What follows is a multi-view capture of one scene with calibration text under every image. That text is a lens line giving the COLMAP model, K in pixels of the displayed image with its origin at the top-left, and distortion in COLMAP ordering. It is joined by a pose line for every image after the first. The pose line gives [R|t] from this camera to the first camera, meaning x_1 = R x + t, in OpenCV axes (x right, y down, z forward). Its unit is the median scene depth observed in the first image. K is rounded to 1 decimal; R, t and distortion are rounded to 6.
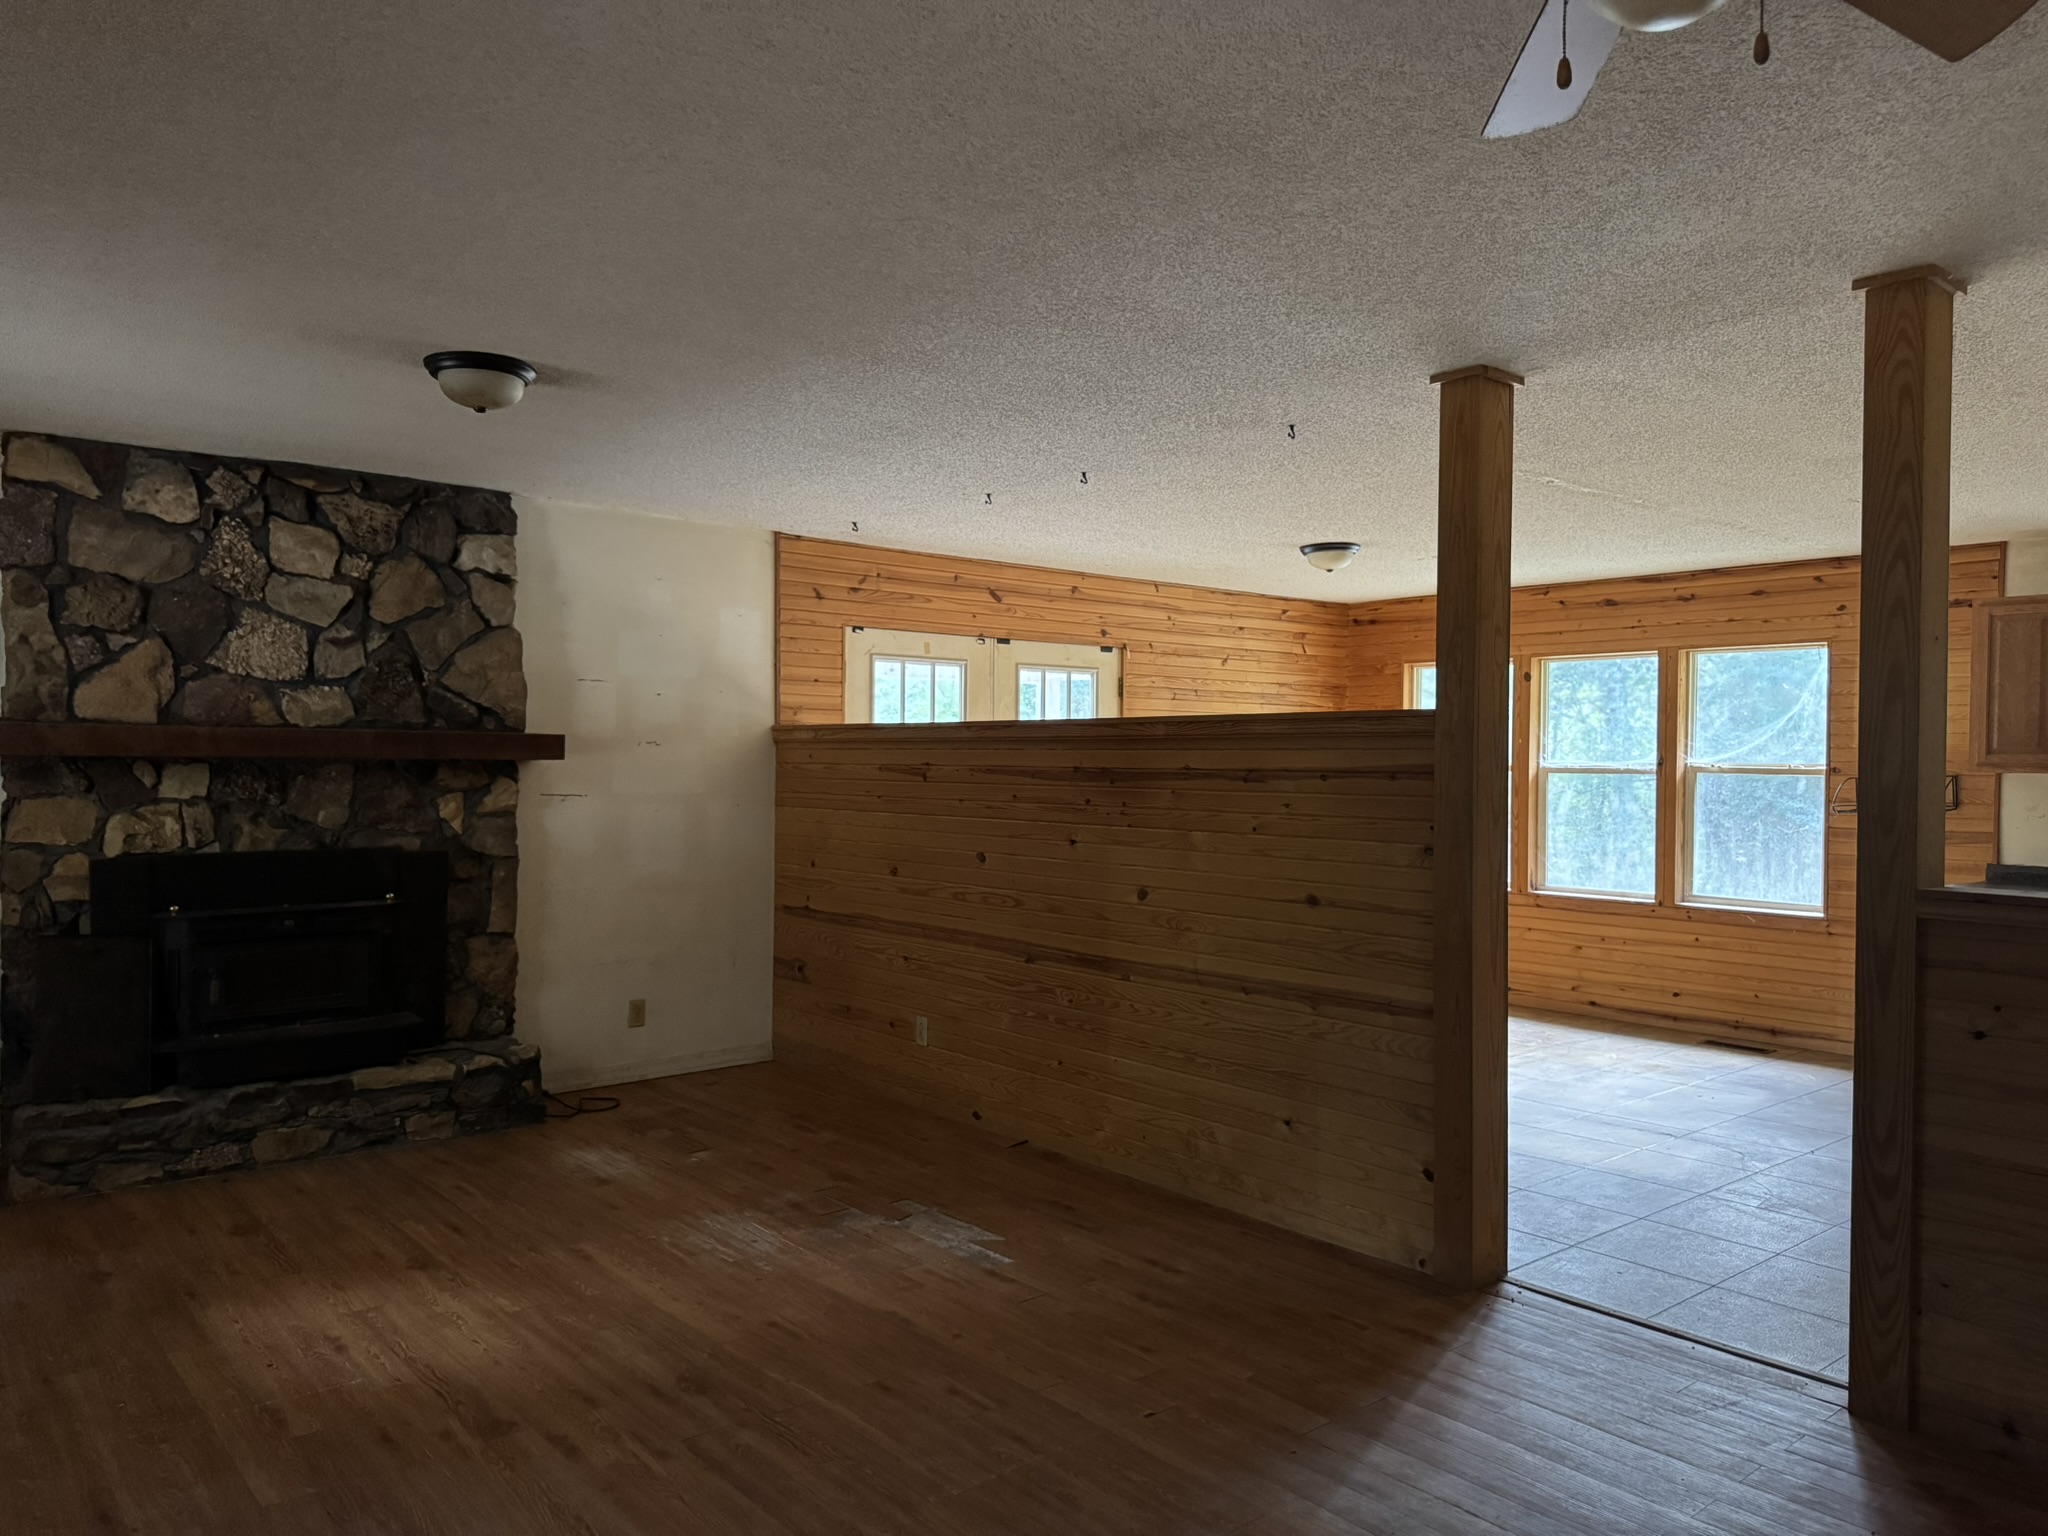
lens RADIAL K [[1476.0, 0, 1027.6], [0, 1476.0, 767.6], [0, 0, 1]] dist [-0.001648, -0.008570]
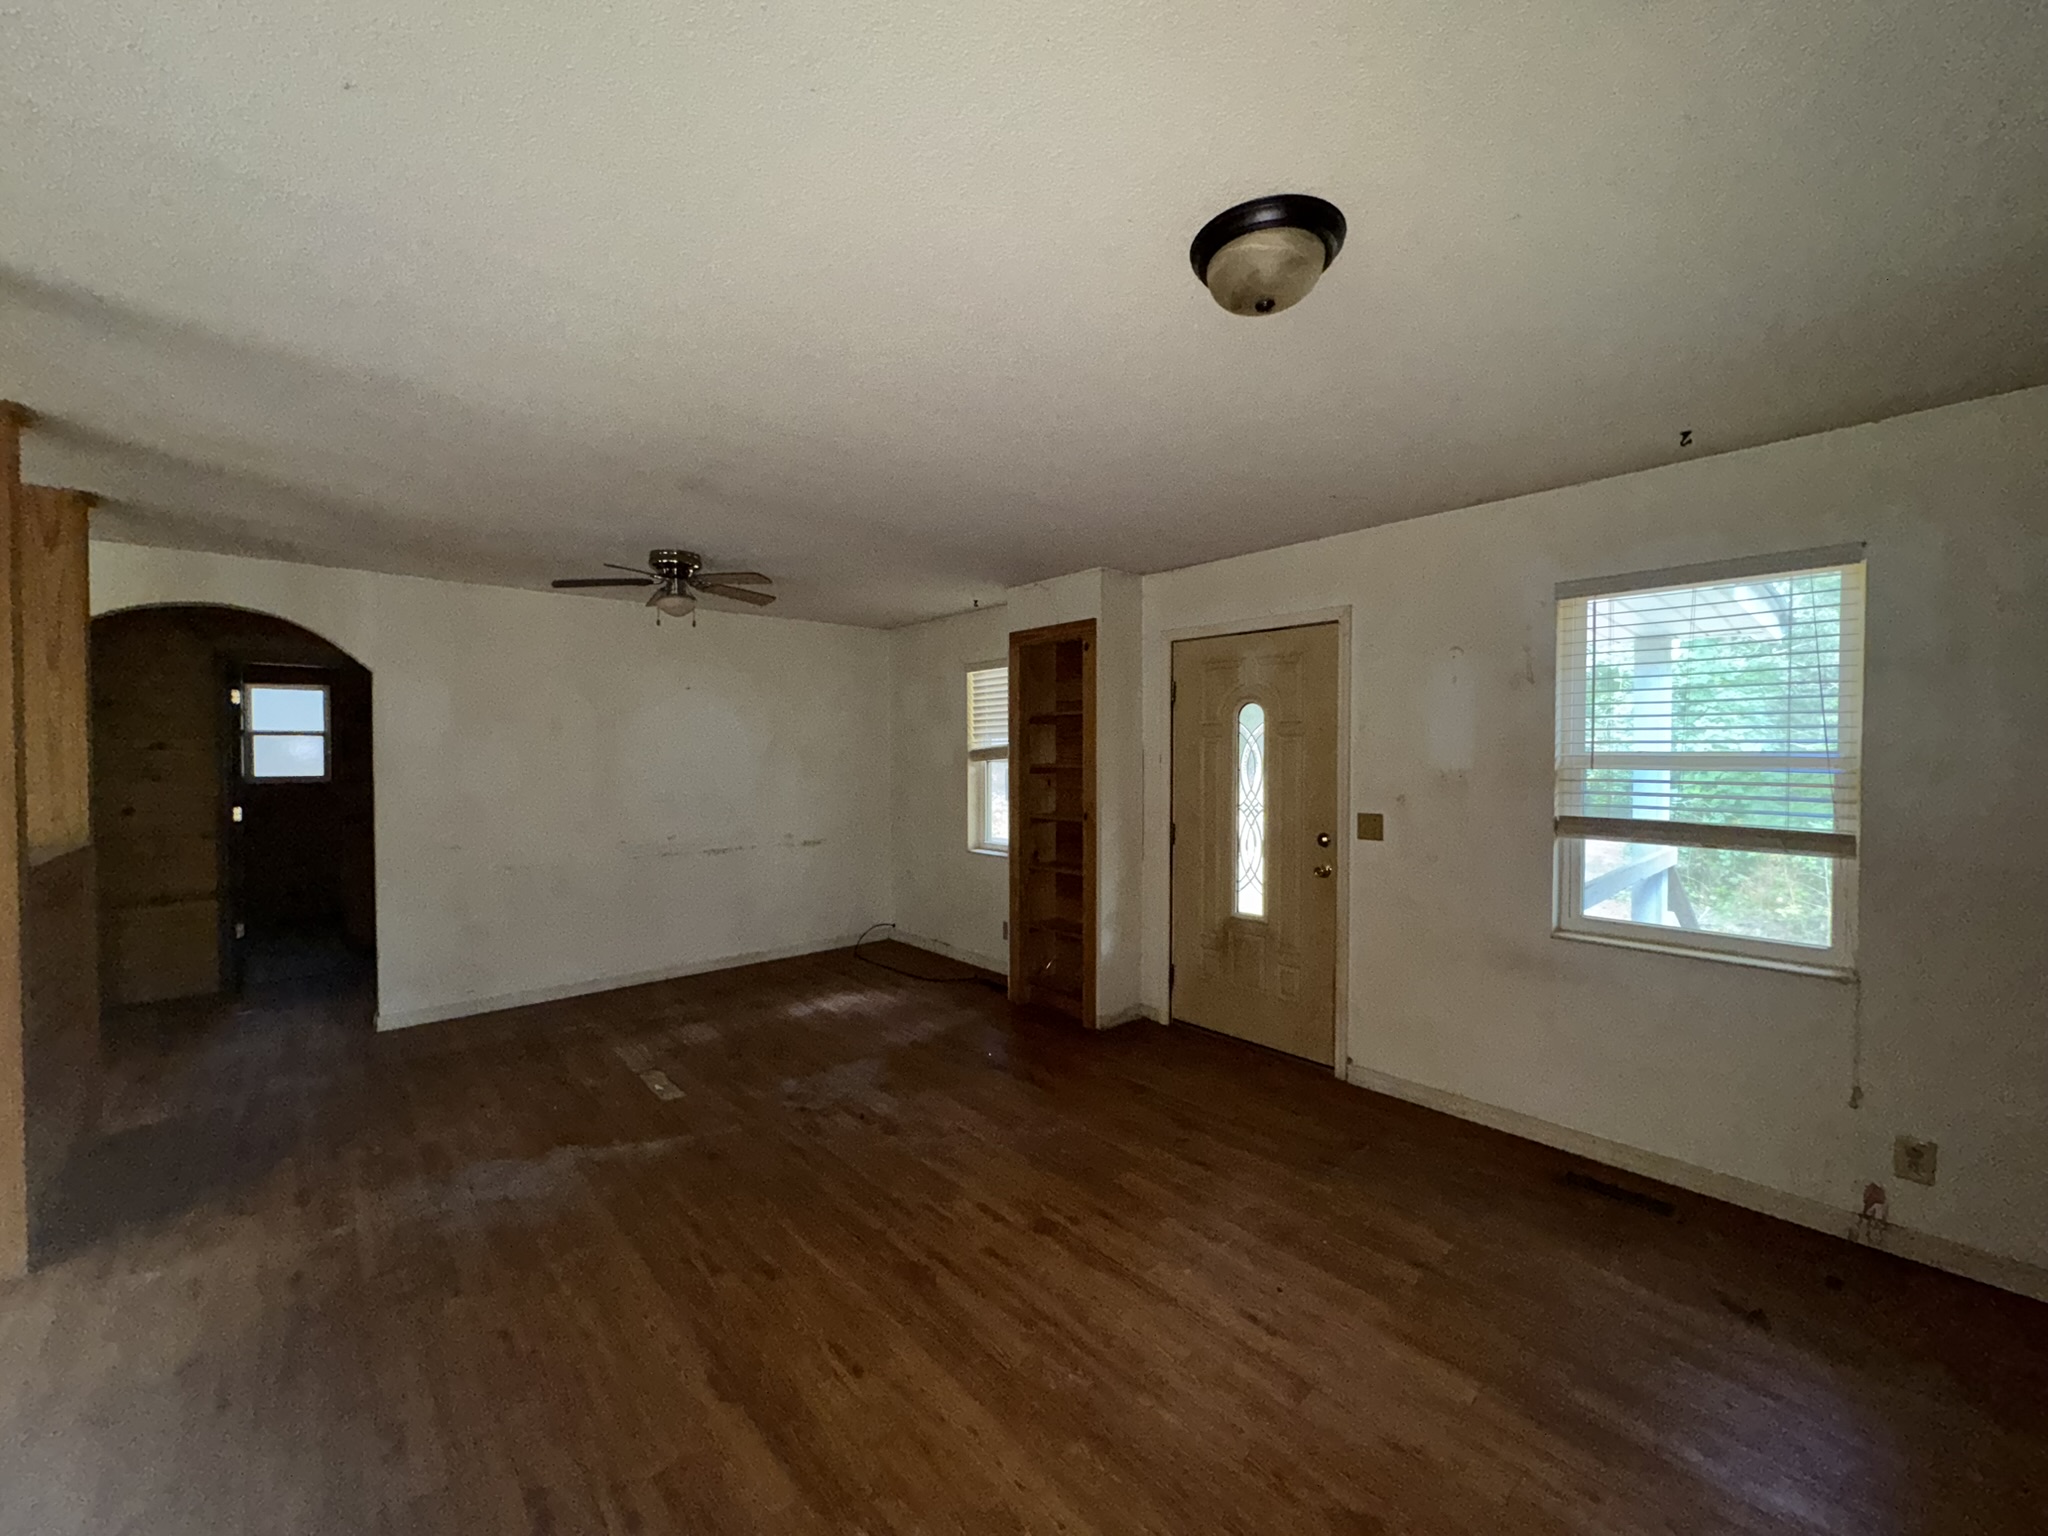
lens RADIAL K [[788.7, 0, 983.5], [0, 788.7, 769.8], [0, 0, 1]] dist [0.014464, 0.000123]
pose [[-0.999837, -0.008698, 0.015809, -0.179000], [-0.008355, 0.999732, 0.021602, -0.017340], [-0.015992, 0.021466, -0.999642, 1.039785]]
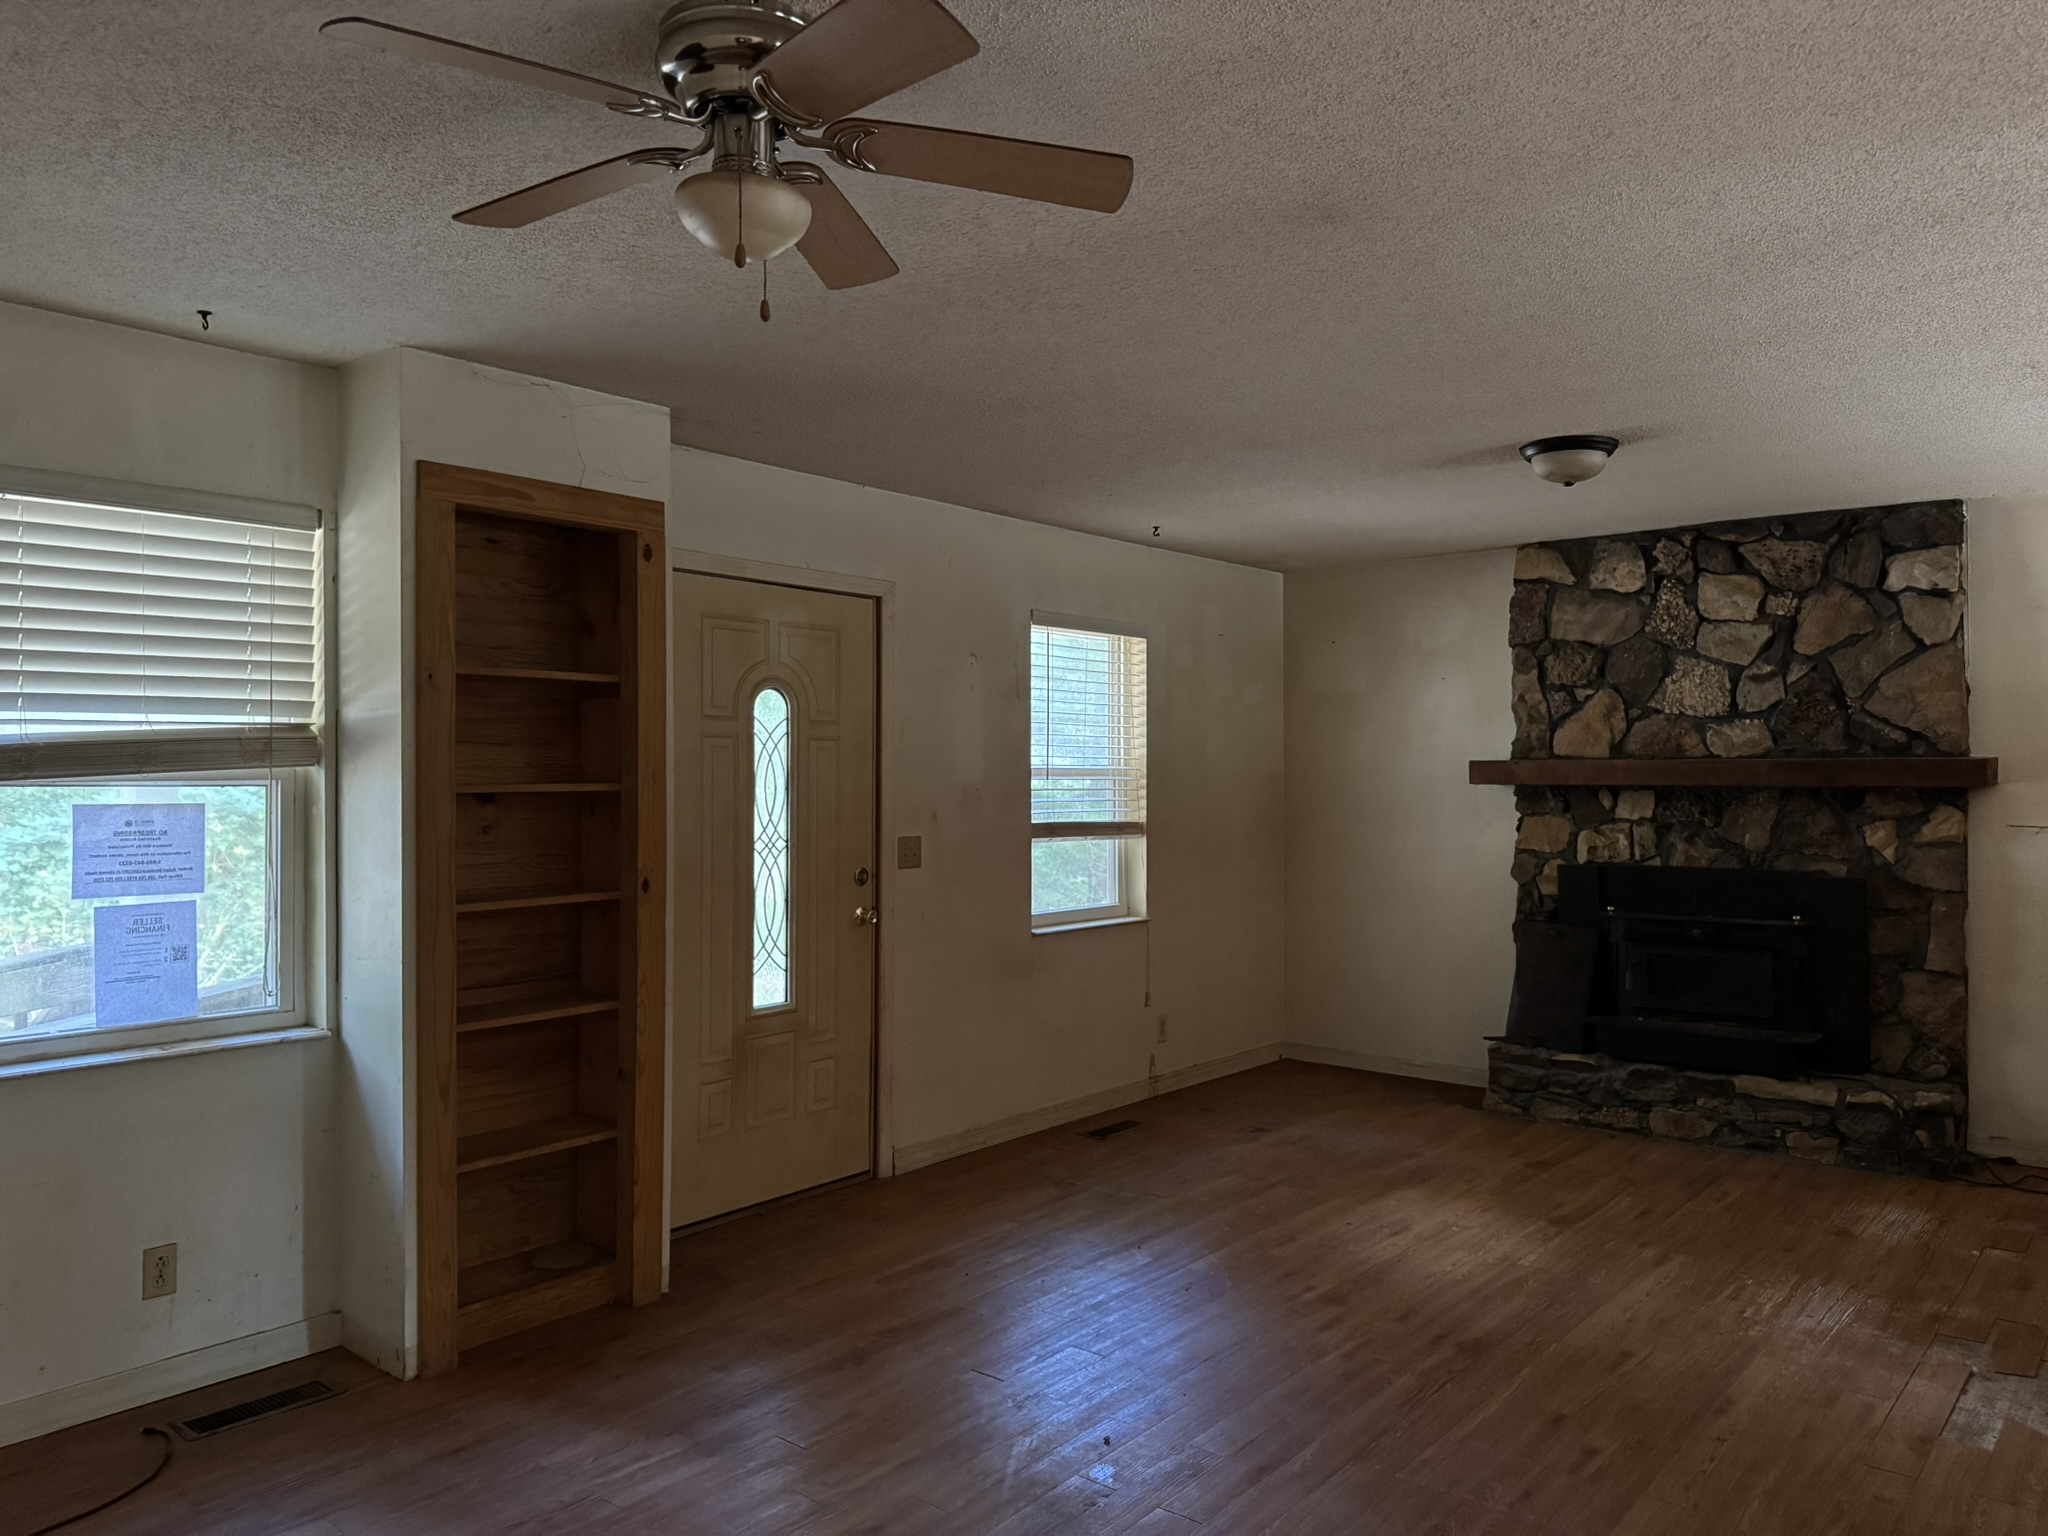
lens RADIAL K [[1483.3, 0, 1018.3], [0, 1483.3, 763.5], [0, 0, 1]] dist [0.005525, 0.002282]
pose [[0.150060, -0.014664, -0.988568, 0.529001], [-0.001945, 0.999884, -0.015127, -0.005042], [0.988675, 0.004192, 0.150014, 0.302849]]
